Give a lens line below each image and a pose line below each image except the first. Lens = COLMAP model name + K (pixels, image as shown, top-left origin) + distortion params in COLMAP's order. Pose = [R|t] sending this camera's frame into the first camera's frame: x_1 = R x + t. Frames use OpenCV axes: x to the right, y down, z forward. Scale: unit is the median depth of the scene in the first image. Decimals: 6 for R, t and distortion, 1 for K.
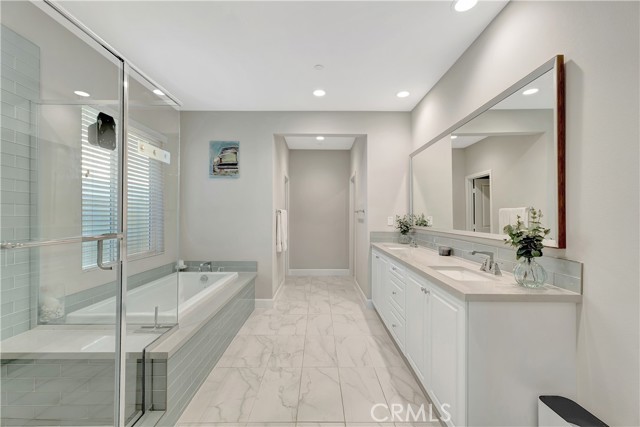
lens RADIAL K [[273.1, 0, 312.3], [0, 273.1, 214.0], [0, 0, 1]] dist [0.006580, -0.000738]
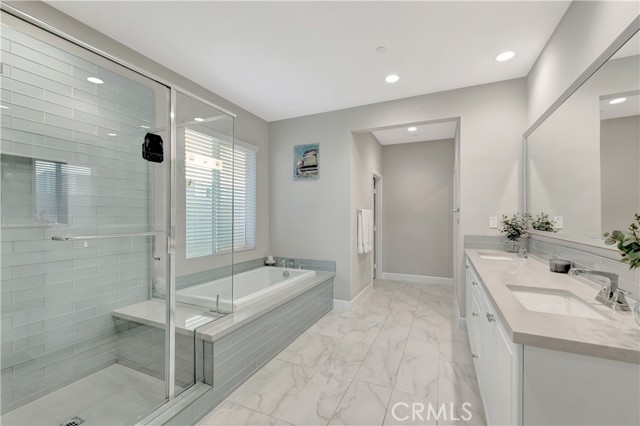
lens RADIAL K [[273.1, 0, 317.6], [0, 273.1, 215.2], [0, 0, 1]] dist [0.006580, -0.000738]
pose [[0.904279, -0.002393, -0.426935, 0.182478], [0.004551, 0.999982, 0.004033, 0.000092], [0.426917, -0.005590, 0.904273, 0.080717]]
